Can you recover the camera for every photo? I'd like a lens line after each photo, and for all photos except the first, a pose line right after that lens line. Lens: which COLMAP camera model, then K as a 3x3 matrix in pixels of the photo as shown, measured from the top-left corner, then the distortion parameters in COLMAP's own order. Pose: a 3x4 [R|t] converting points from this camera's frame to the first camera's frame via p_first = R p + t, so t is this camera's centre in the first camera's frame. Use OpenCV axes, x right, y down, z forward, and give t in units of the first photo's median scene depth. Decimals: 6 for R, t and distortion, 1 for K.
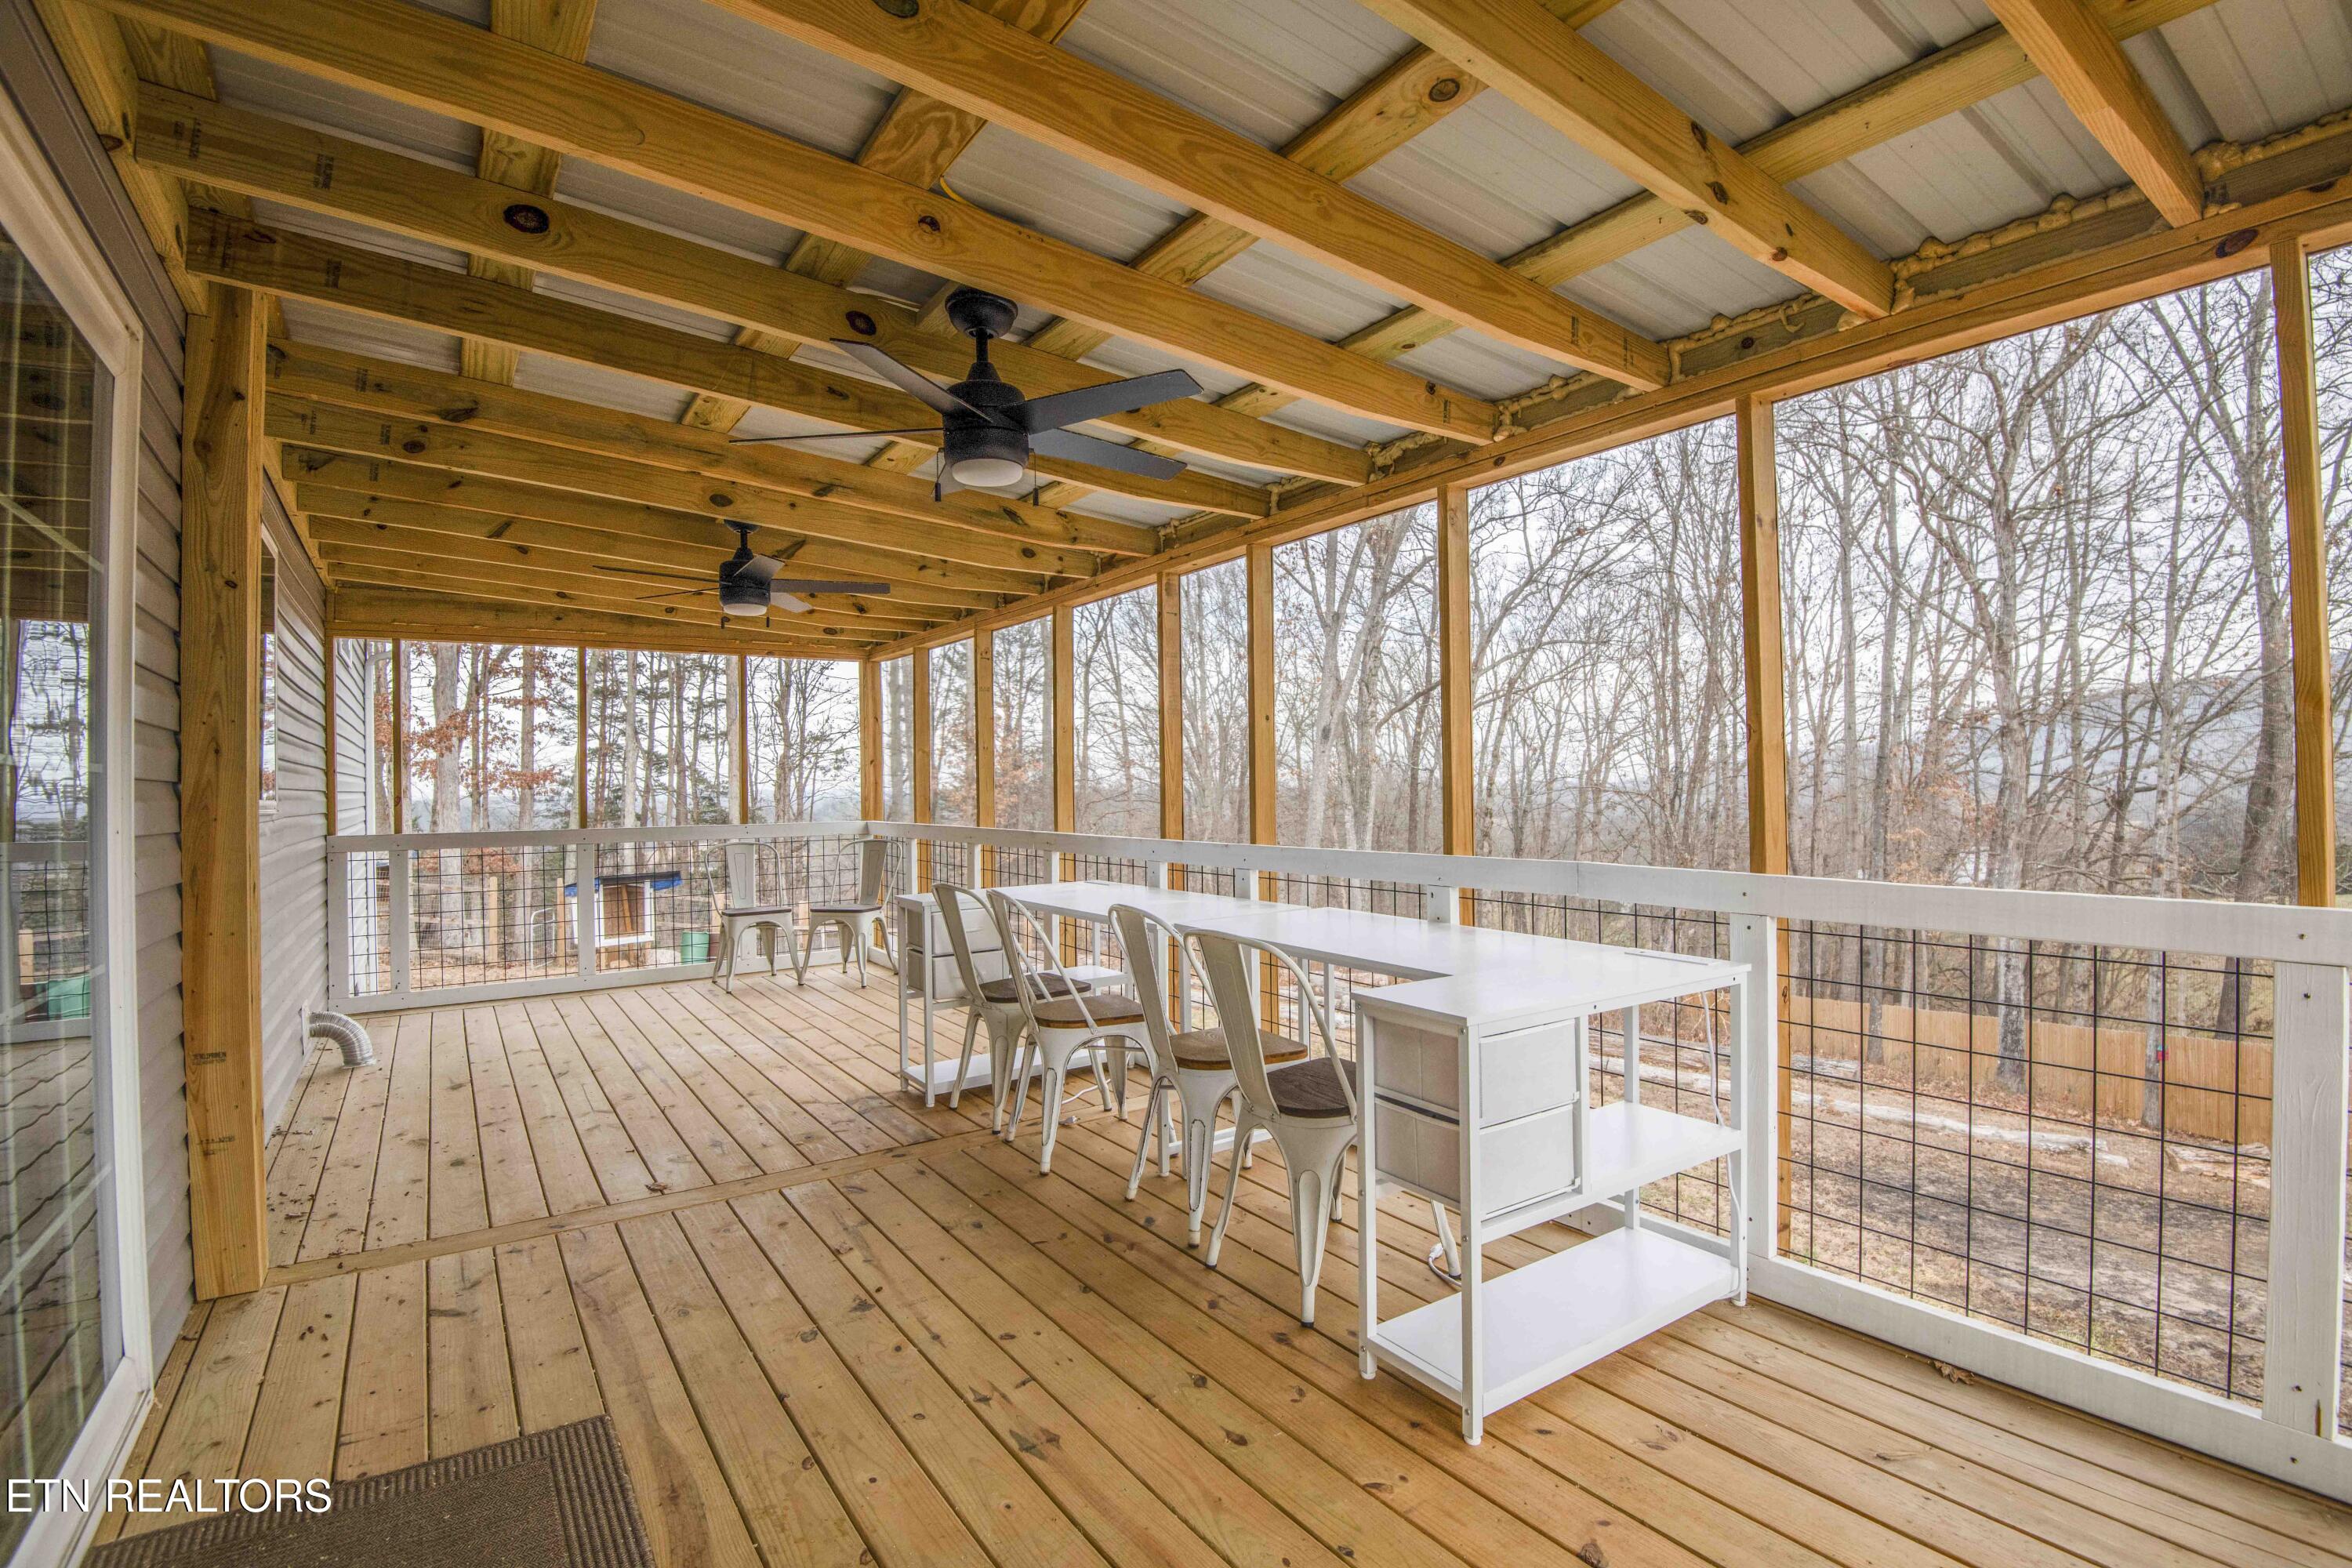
lens RADIAL K [[1084.6, 0, 1185.8], [0, 1084.6, 781.3], [0, 0, 1]] dist [-0.004393, -0.028358]
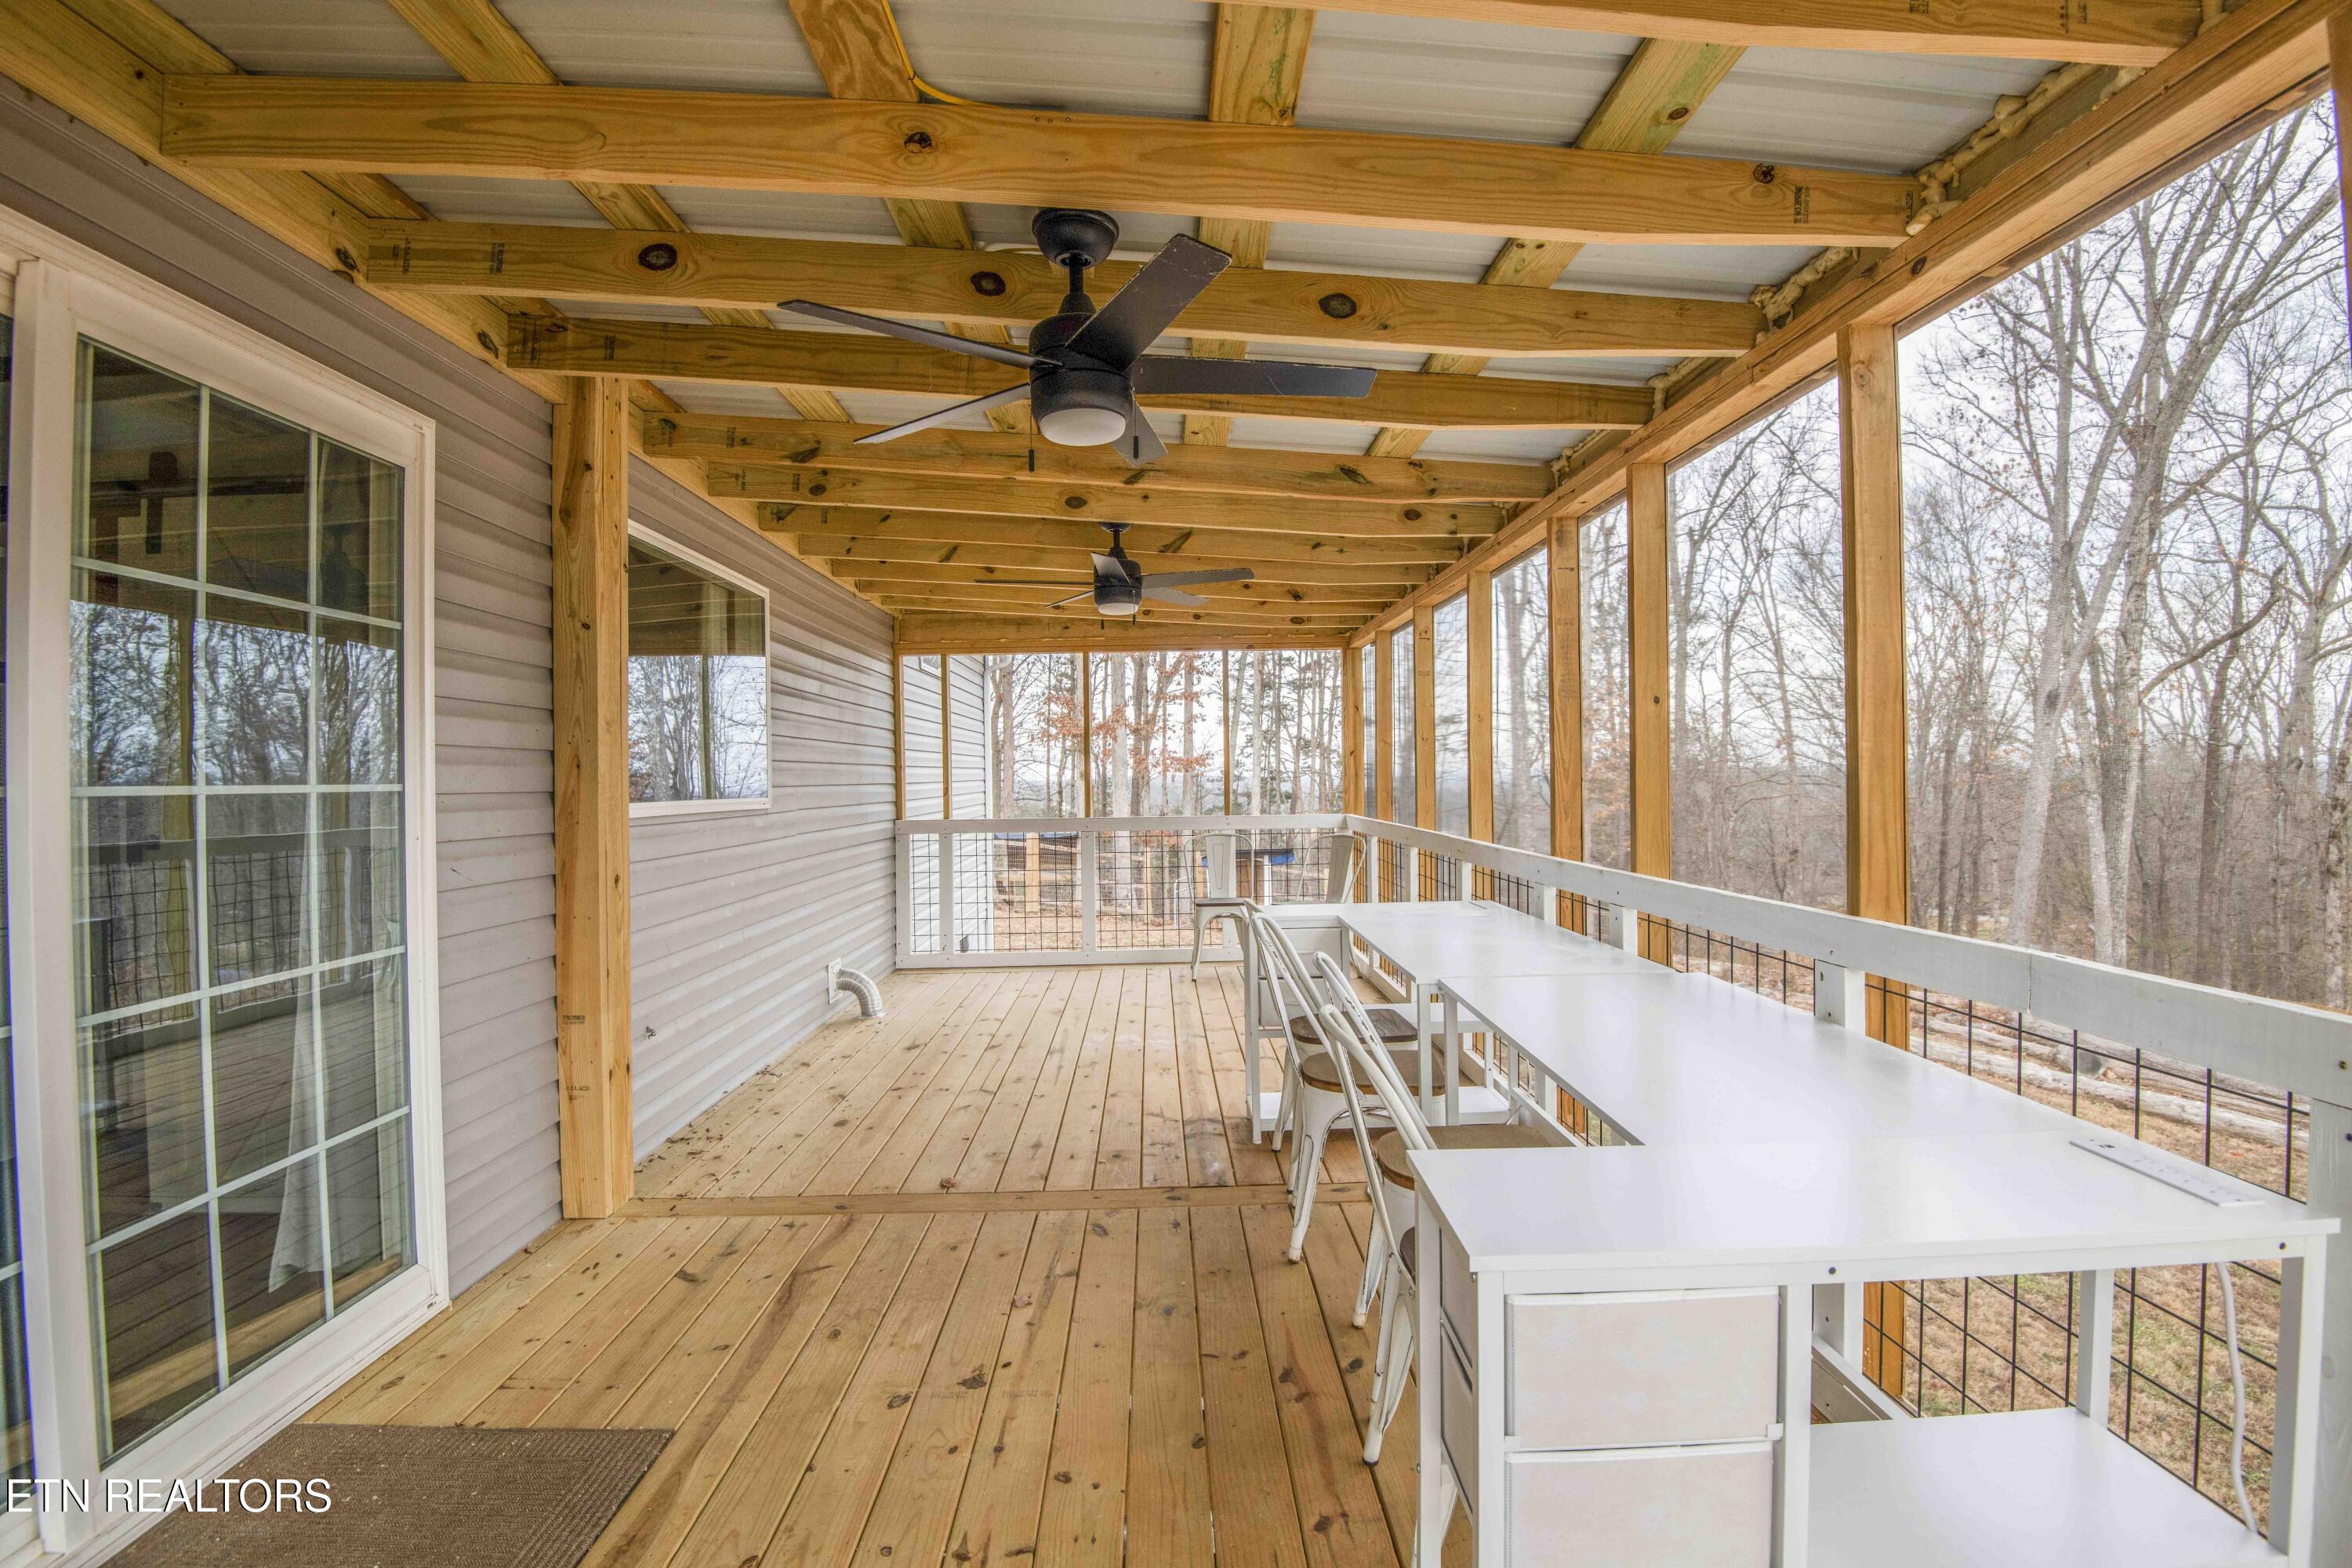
lens RADIAL K [[1082.6, 0, 1188.5], [0, 1082.6, 777.9], [0, 0, 1]] dist [-0.000609, -0.033704]
pose [[0.837163, 0.003441, -0.546943, 0.243542], [0.004876, 0.999894, 0.013754, -0.020439], [0.546932, -0.014181, 0.837057, 0.251948]]
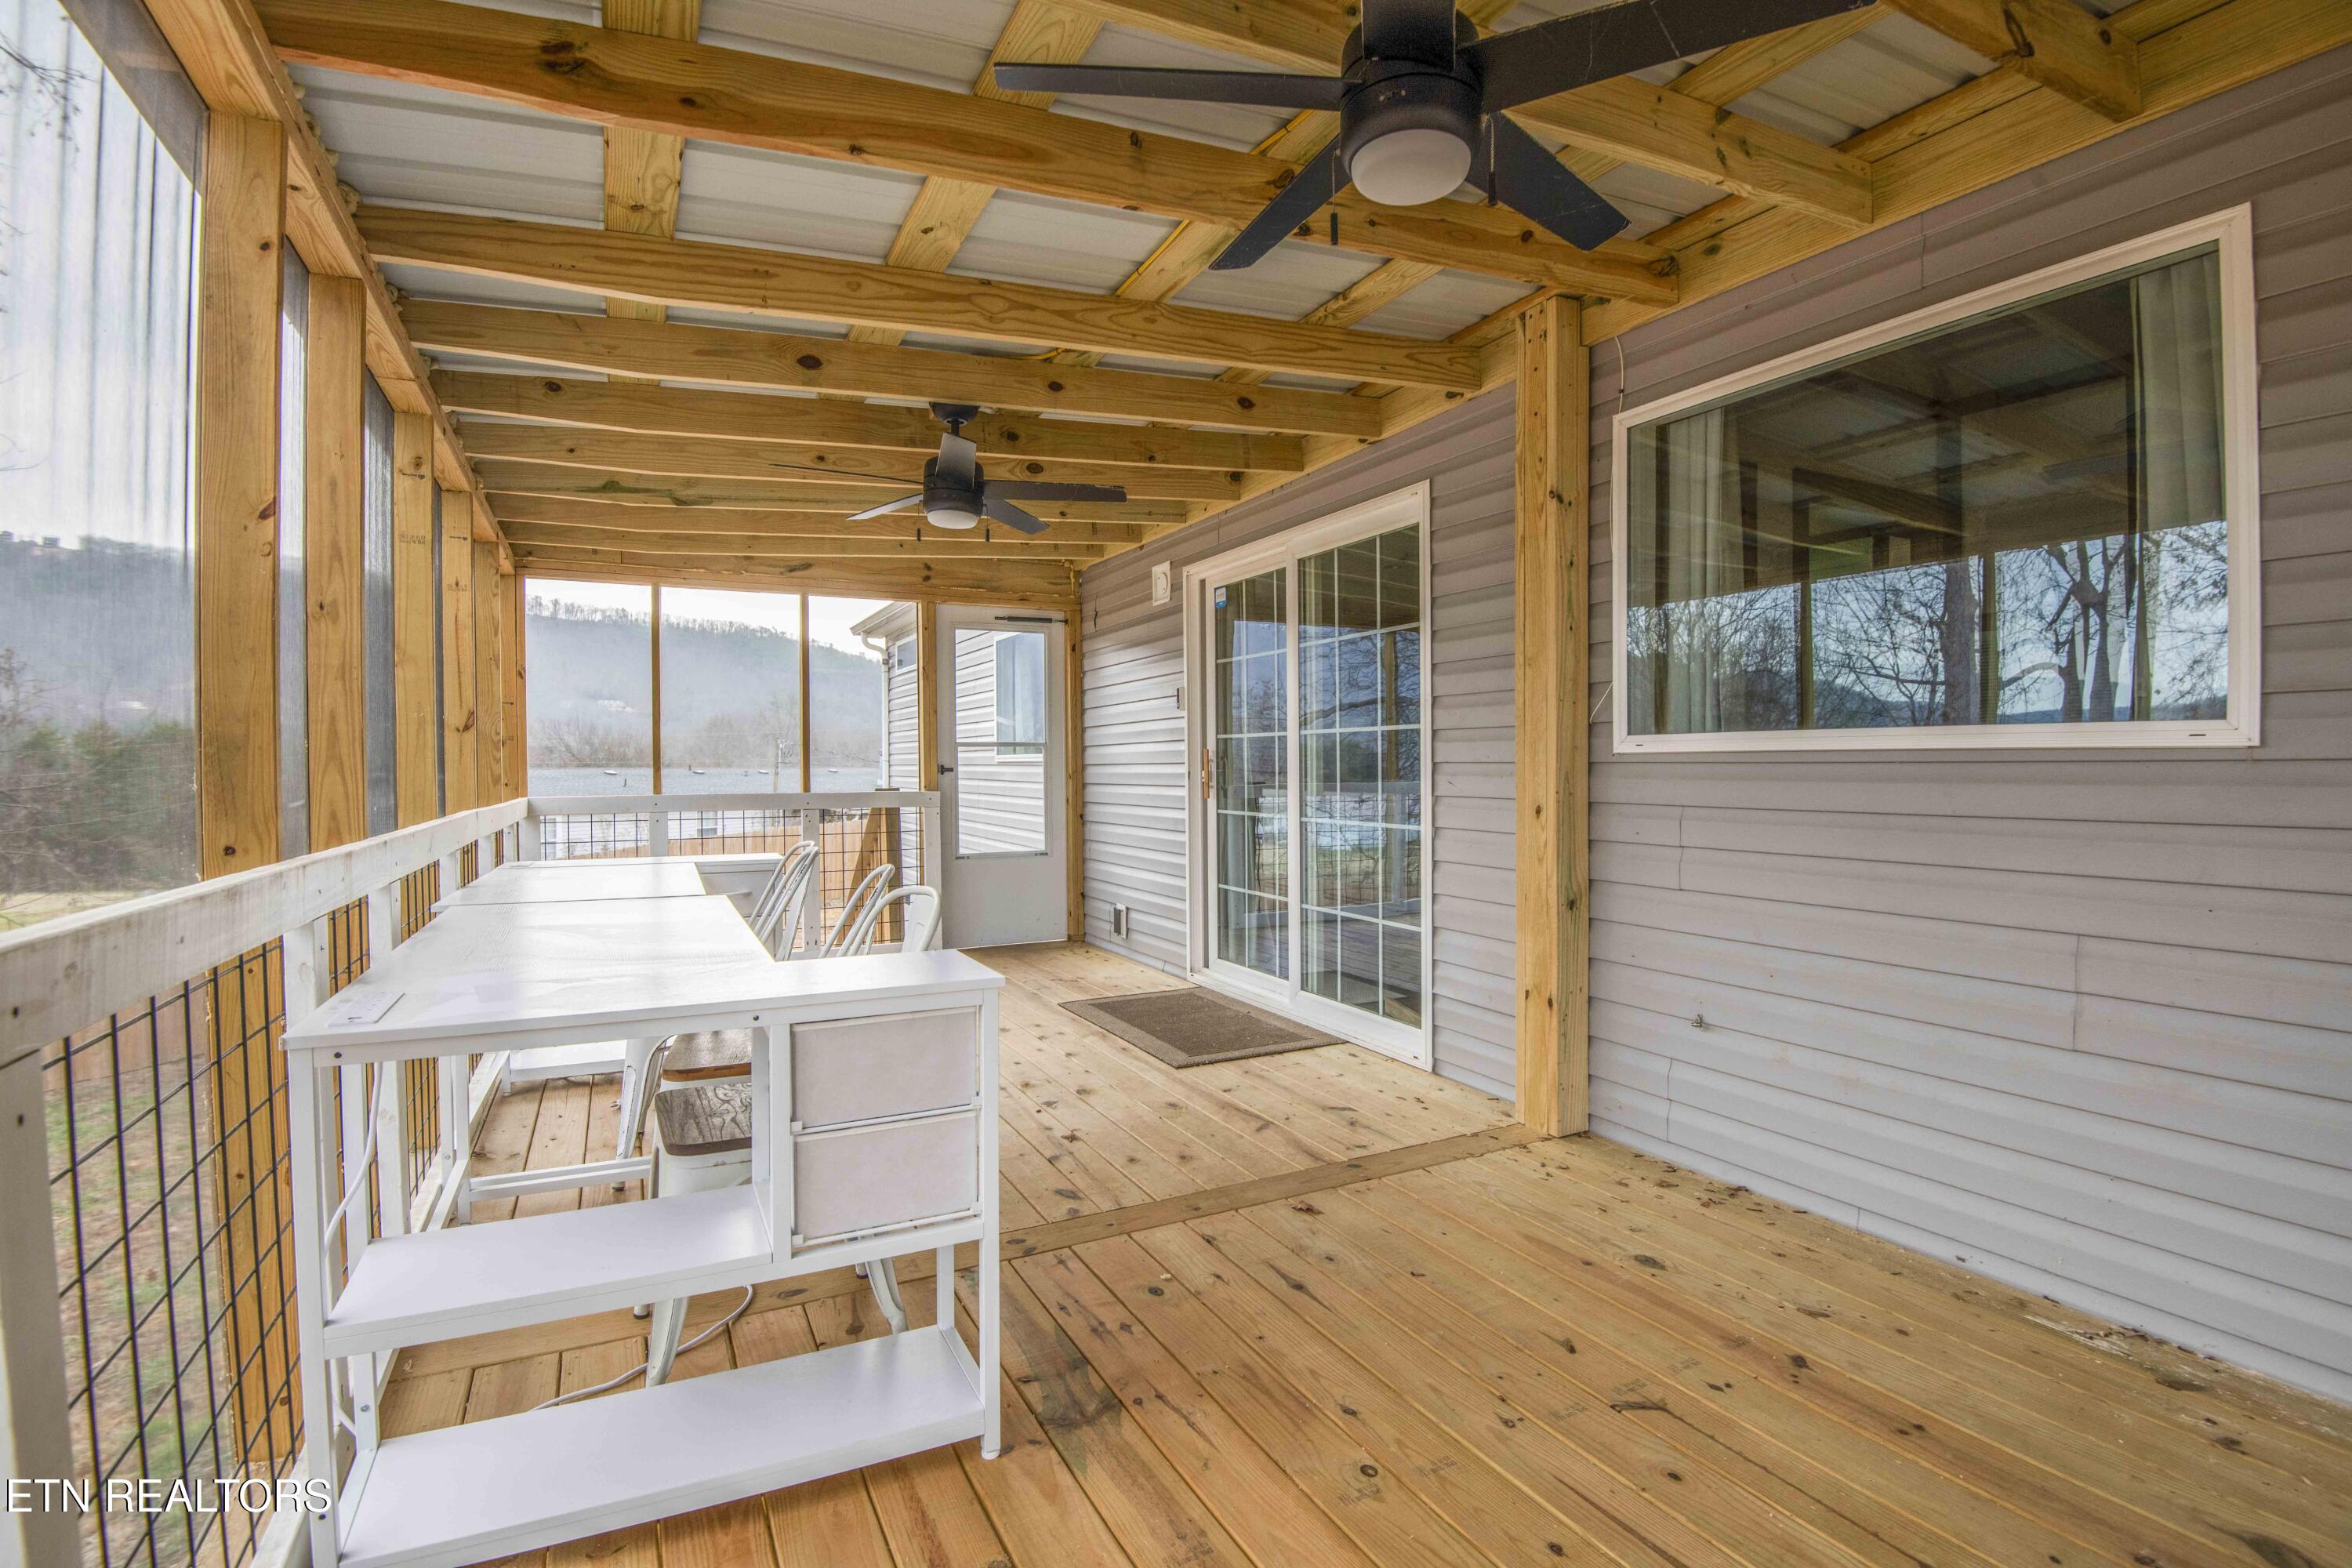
lens RADIAL K [[1084.6, 0, 1185.8], [0, 1084.6, 781.3], [0, 0, 1]] dist [-0.004393, -0.028358]
pose [[-0.991150, 0.018884, 0.131399, -0.479706], [0.019822, 0.999787, 0.005829, 0.039585], [-0.131260, 0.008382, -0.991312, 1.706477]]
